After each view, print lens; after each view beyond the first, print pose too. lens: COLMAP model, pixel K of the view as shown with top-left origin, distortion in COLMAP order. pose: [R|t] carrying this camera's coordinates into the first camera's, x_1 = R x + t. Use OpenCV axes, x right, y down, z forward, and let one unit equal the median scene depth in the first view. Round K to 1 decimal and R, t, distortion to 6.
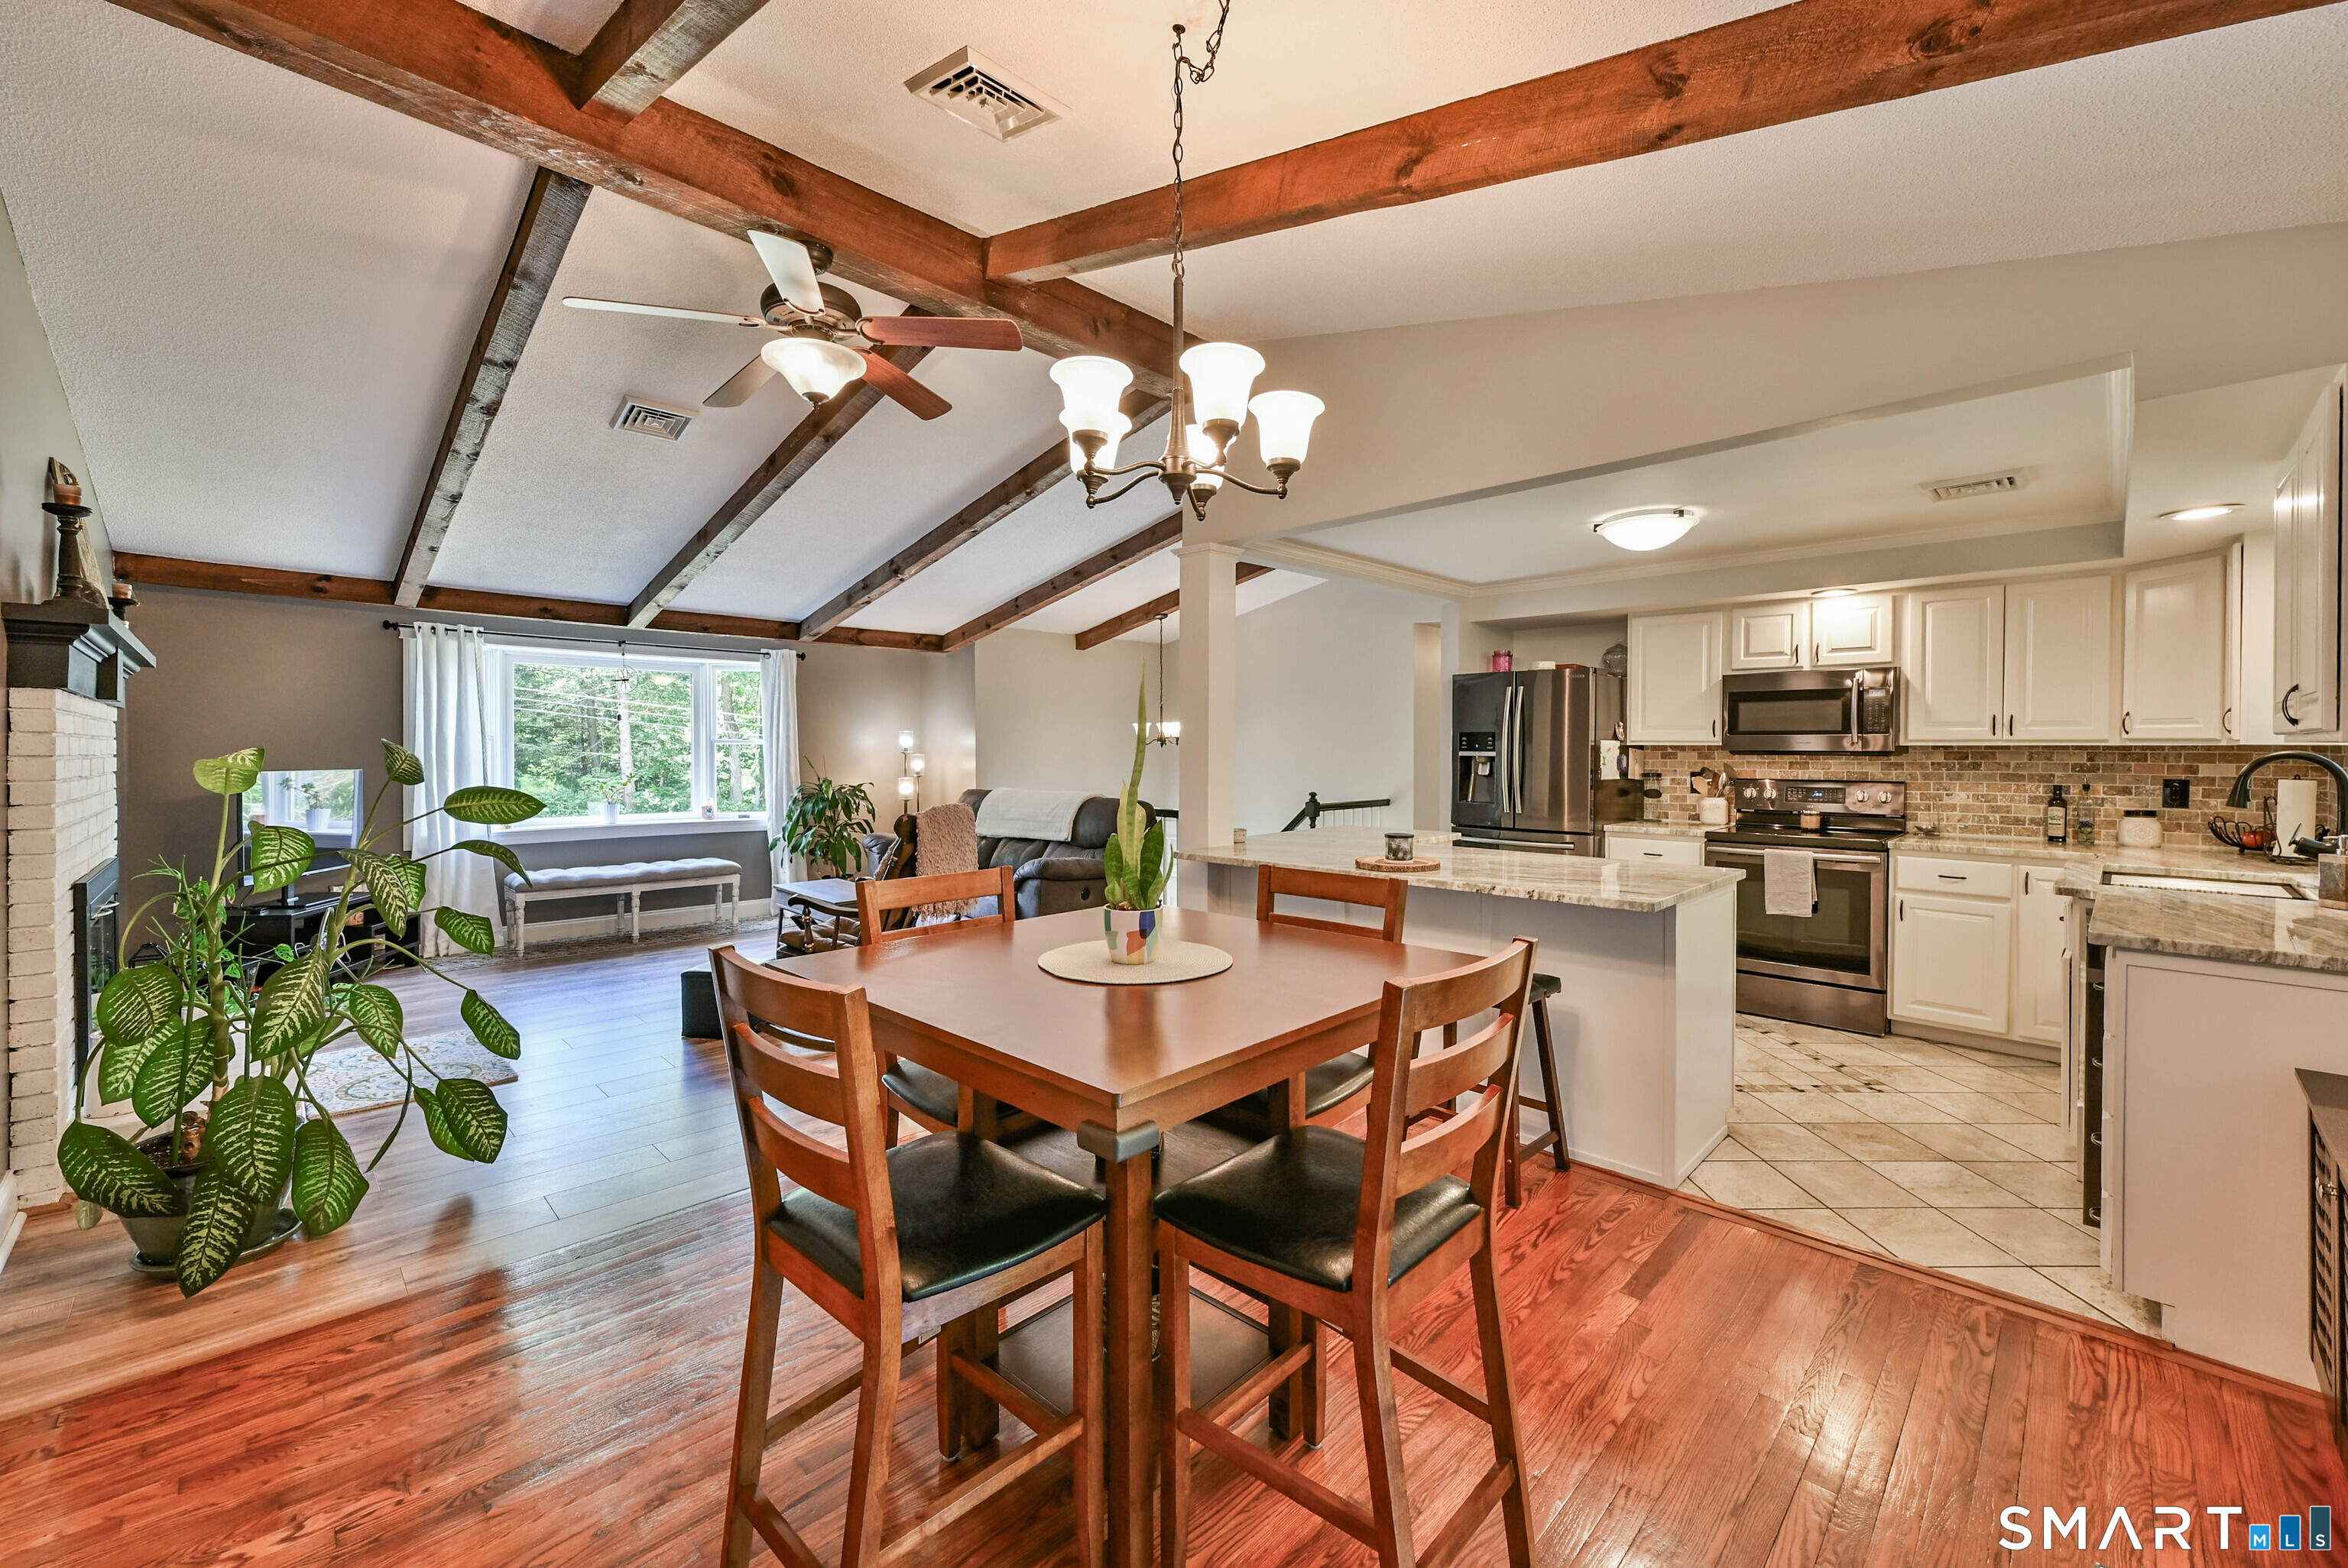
lens RADIAL K [[949.1, 0, 1225.9], [0, 949.1, 756.3], [0, 0, 1]] dist [-0.020192, 0.001270]
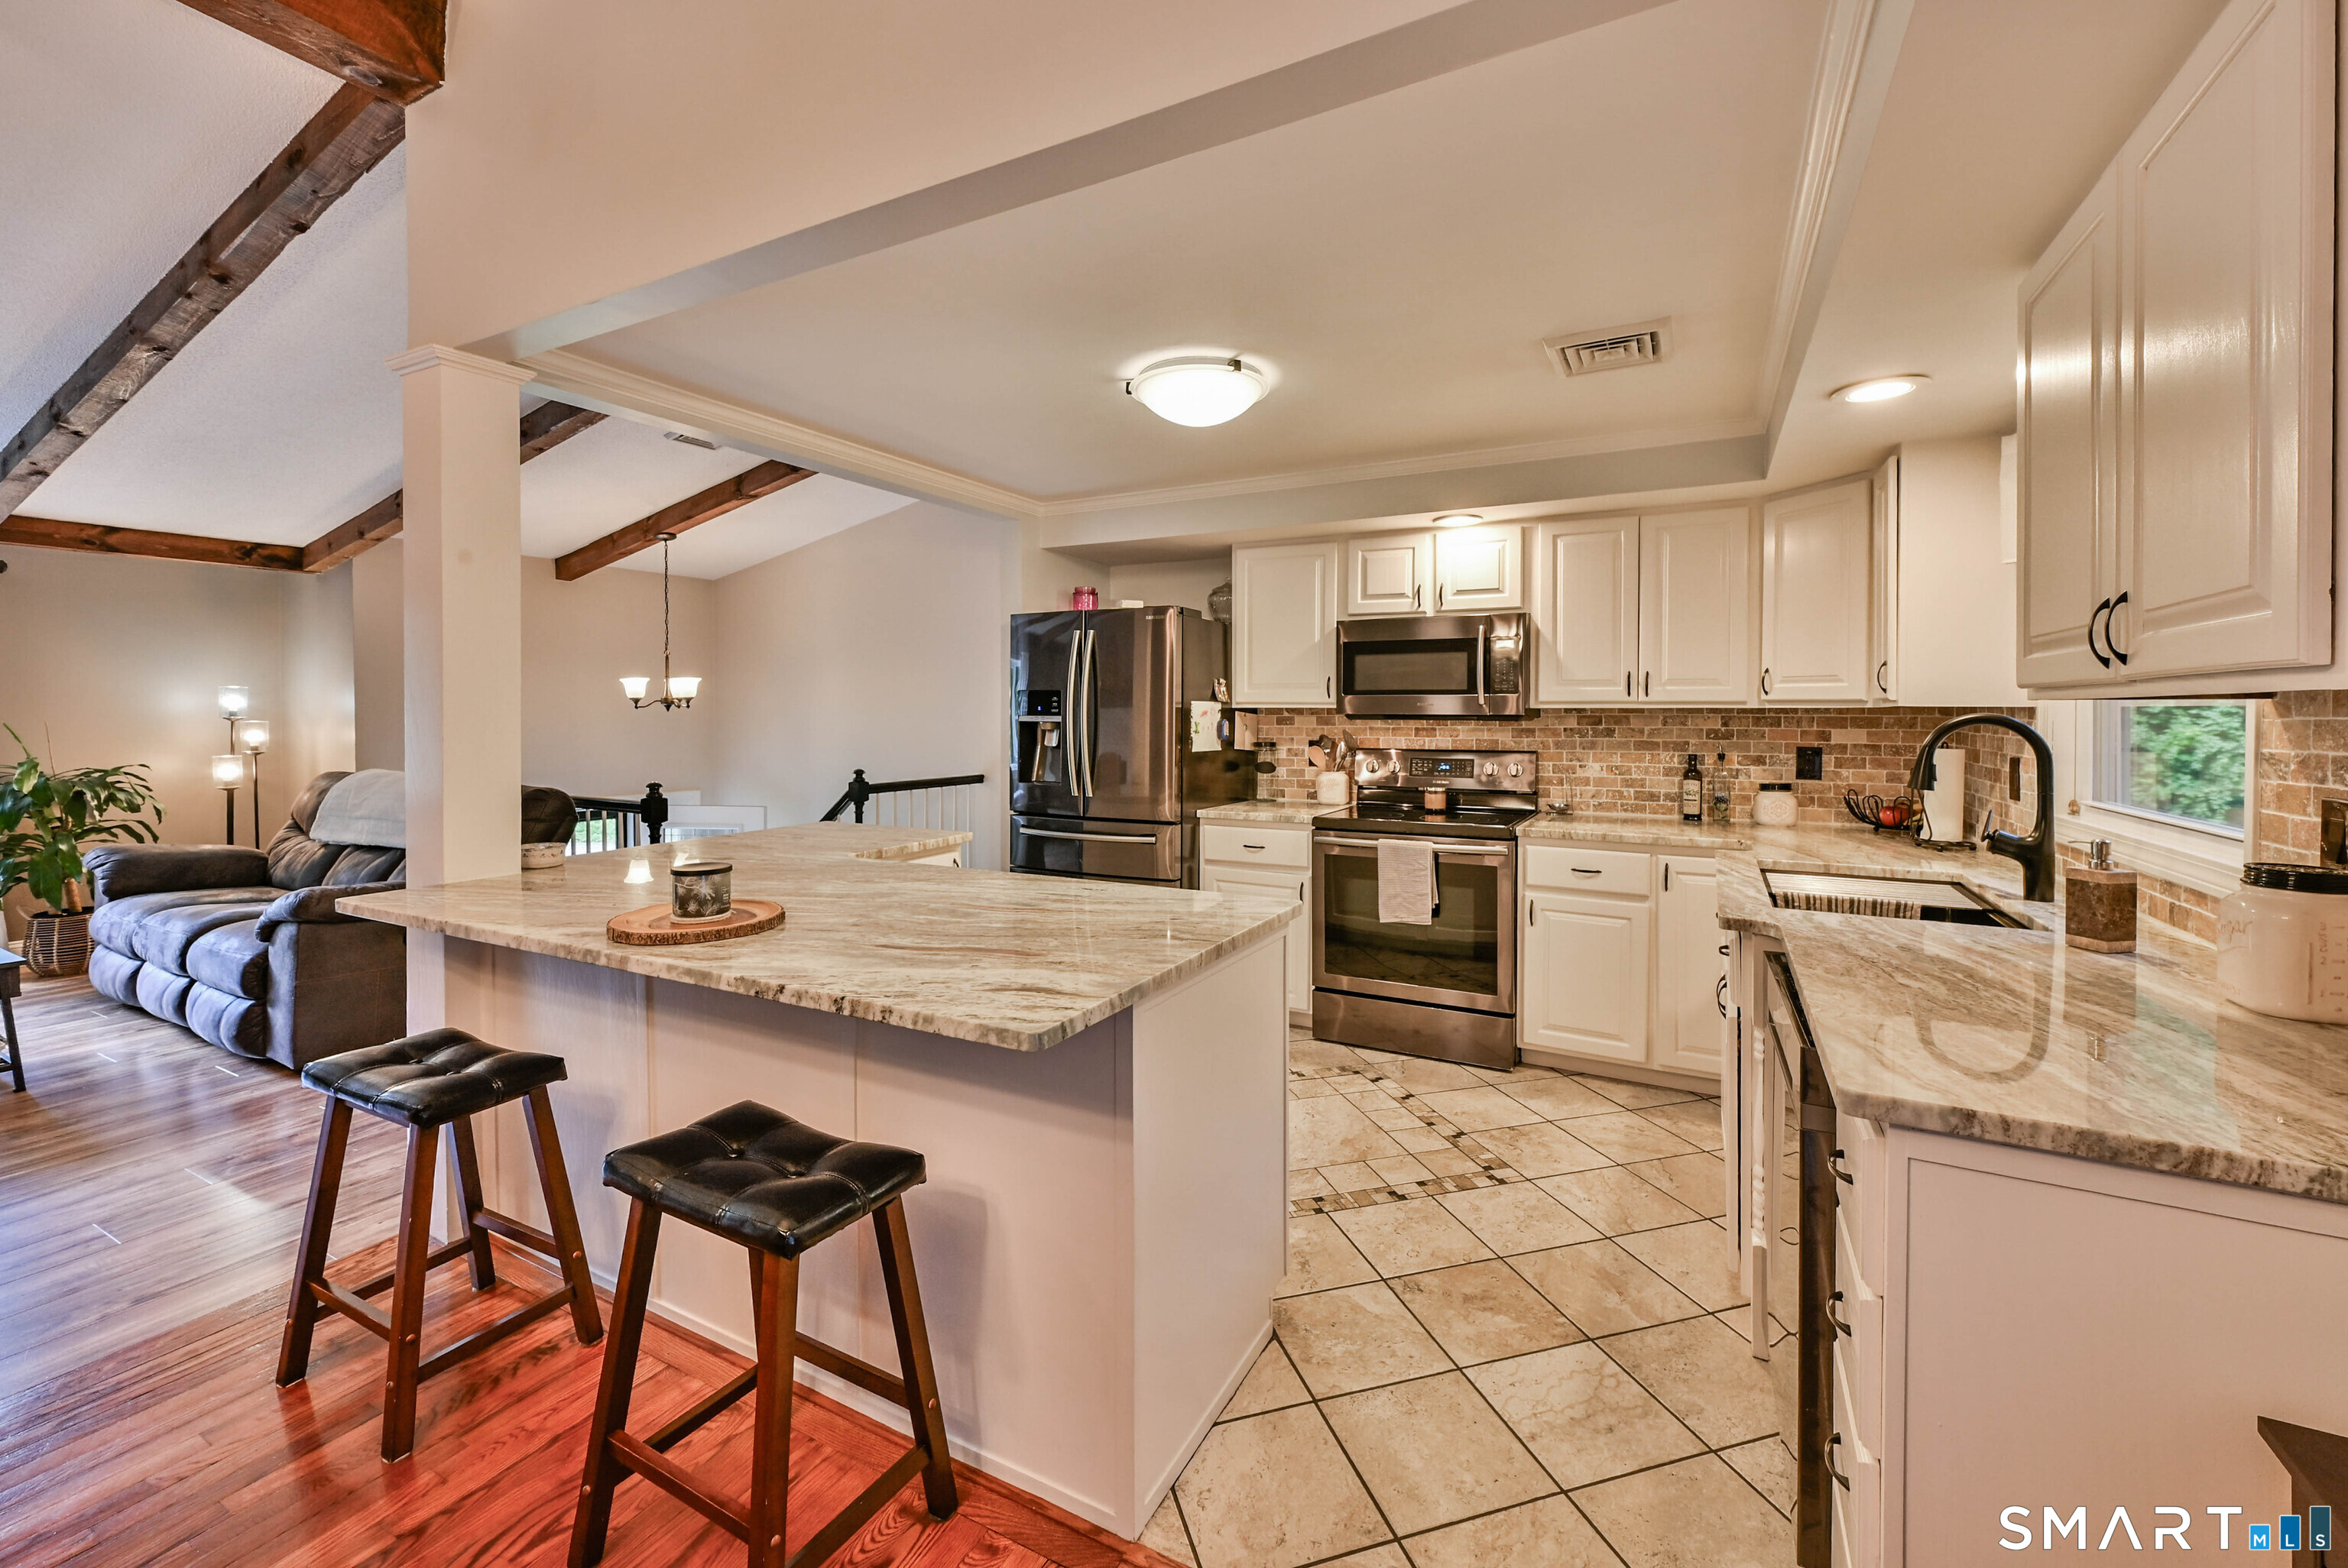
lens RADIAL K [[928.6, 0, 1217.5], [0, 928.6, 721.7], [0, 0, 1]] dist [-0.001066, -0.000396]
pose [[0.960364, -0.002274, 0.278738, 0.233351], [0.002486, 0.999997, -0.000407, 0.000319], [-0.278736, 0.001083, 0.960367, 0.301891]]
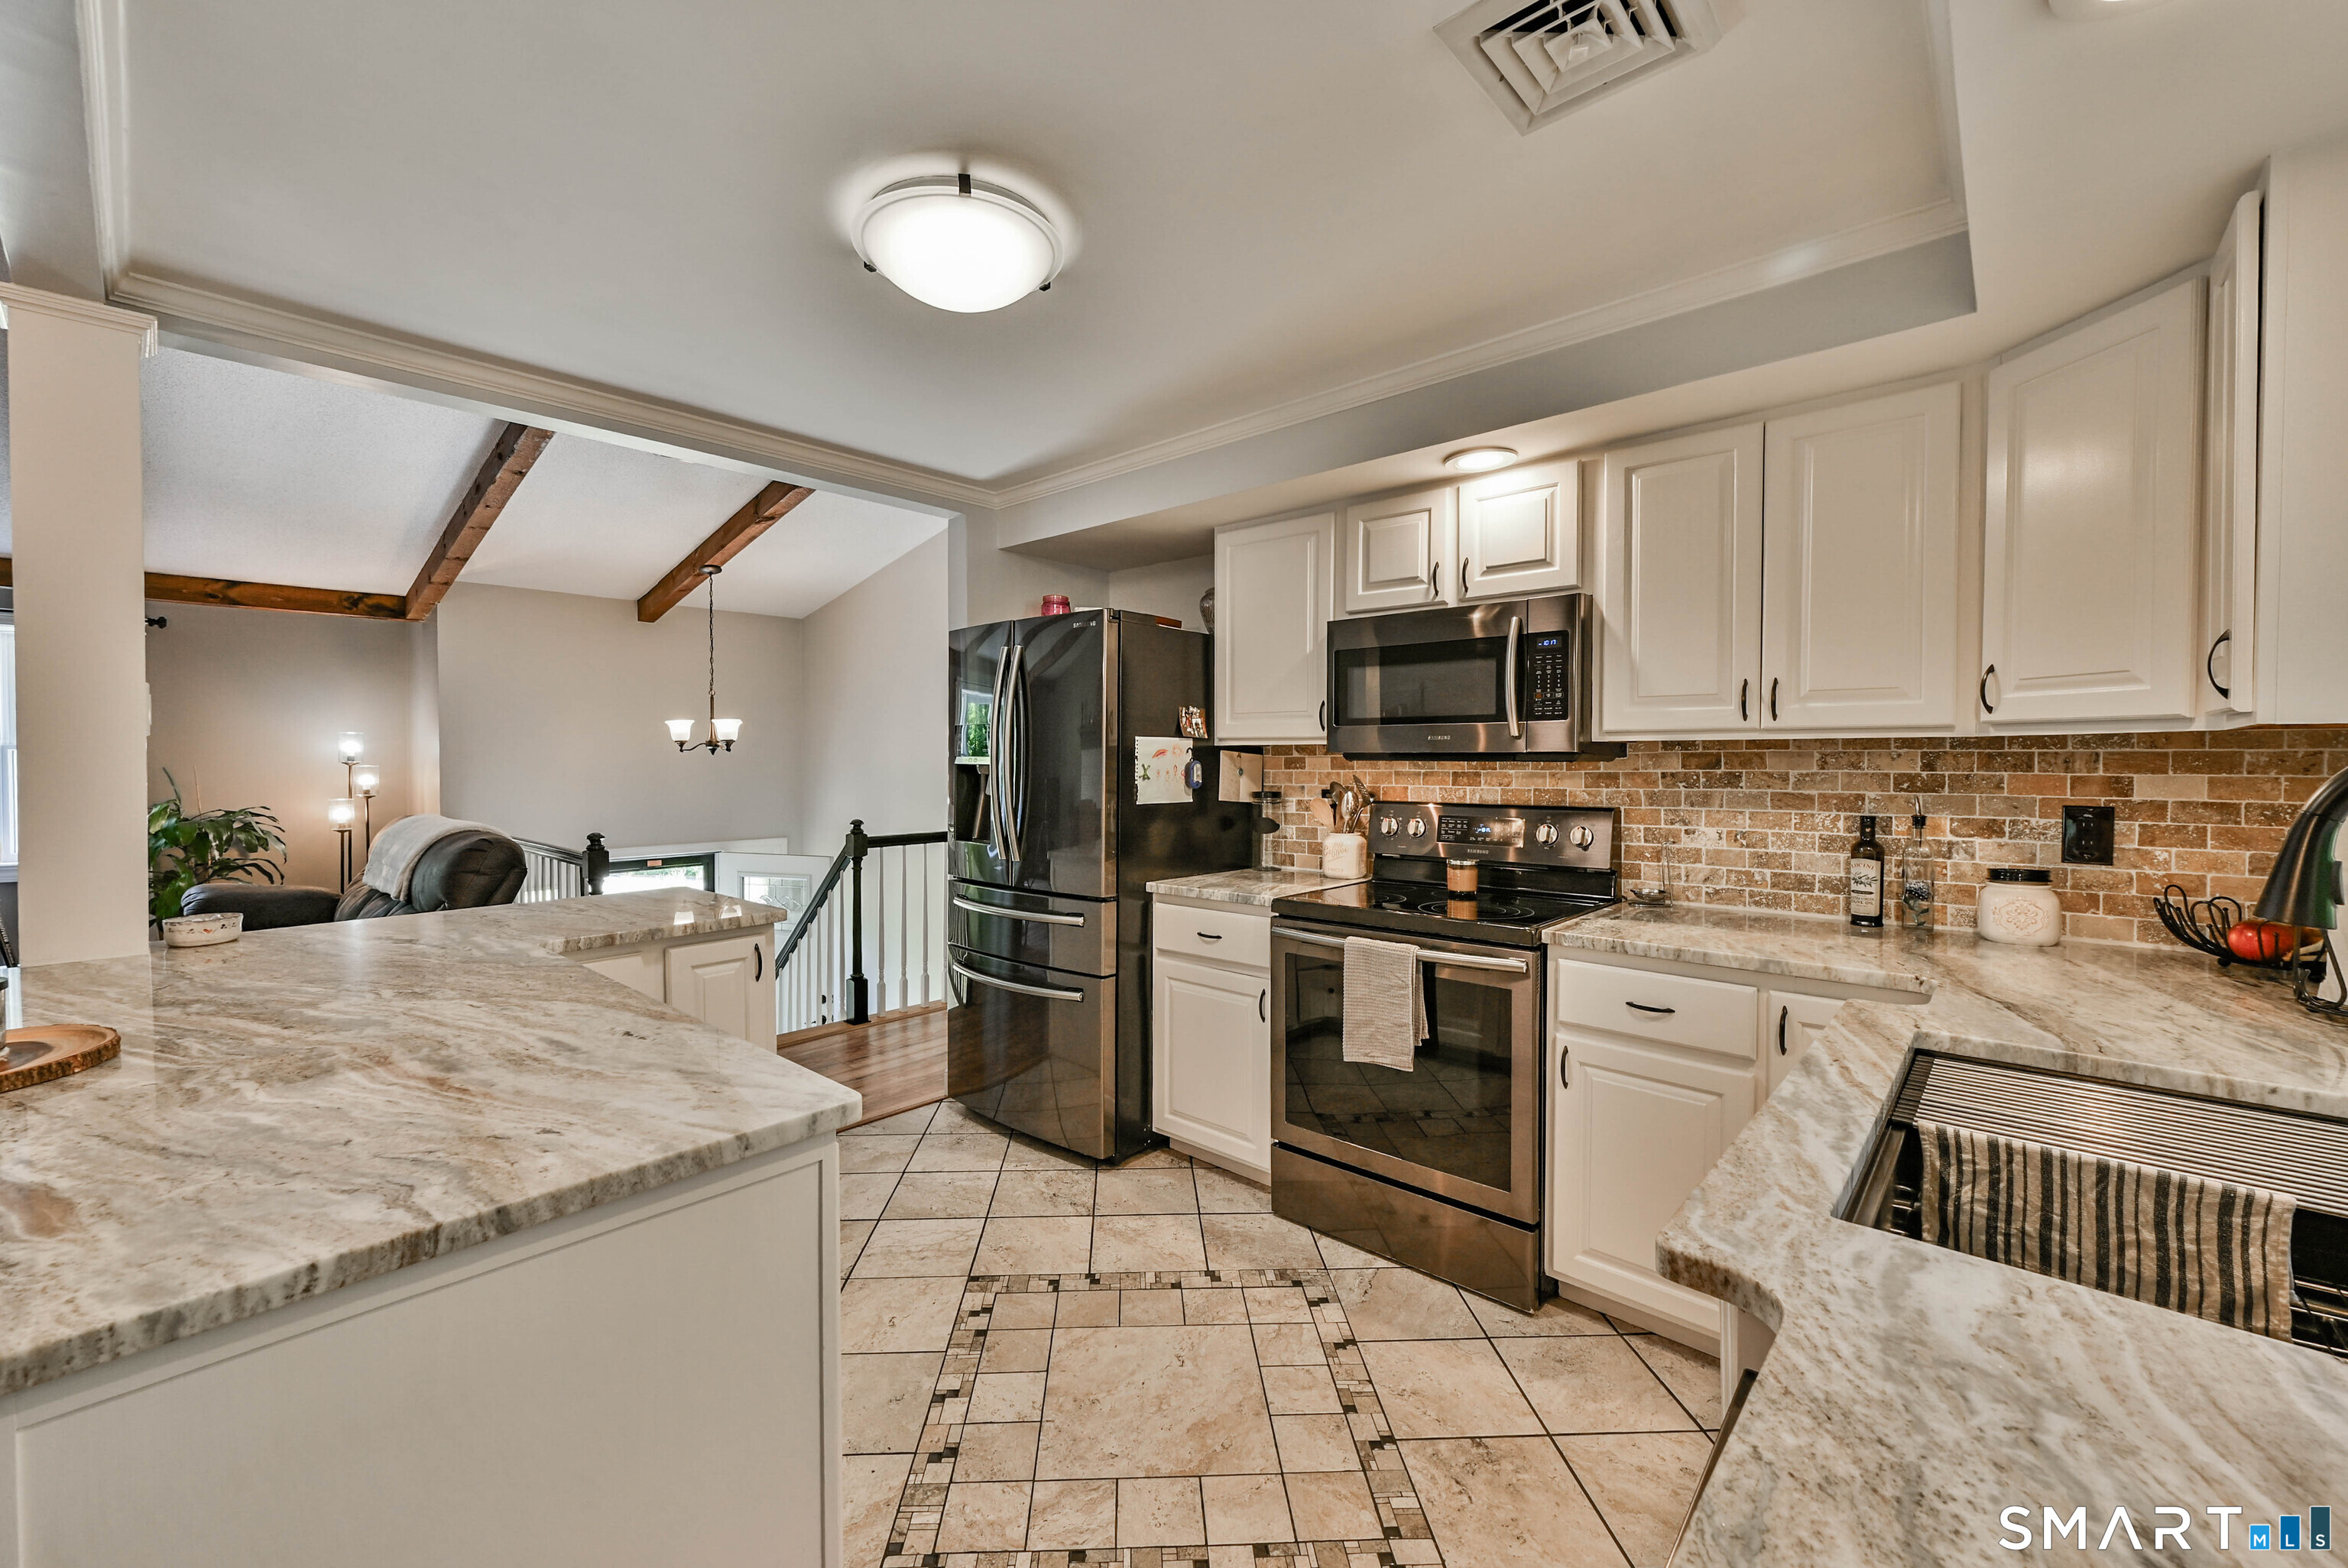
lens RADIAL K [[928.6, 0, 1245.4], [0, 928.6, 777.9], [0, 0, 1]] dist [-0.001066, -0.000396]
pose [[0.997623, -0.003714, 0.068804, 0.487167], [0.002979, 0.999937, 0.010786, 0.002705], [-0.068840, -0.010555, 0.997572, 0.488473]]
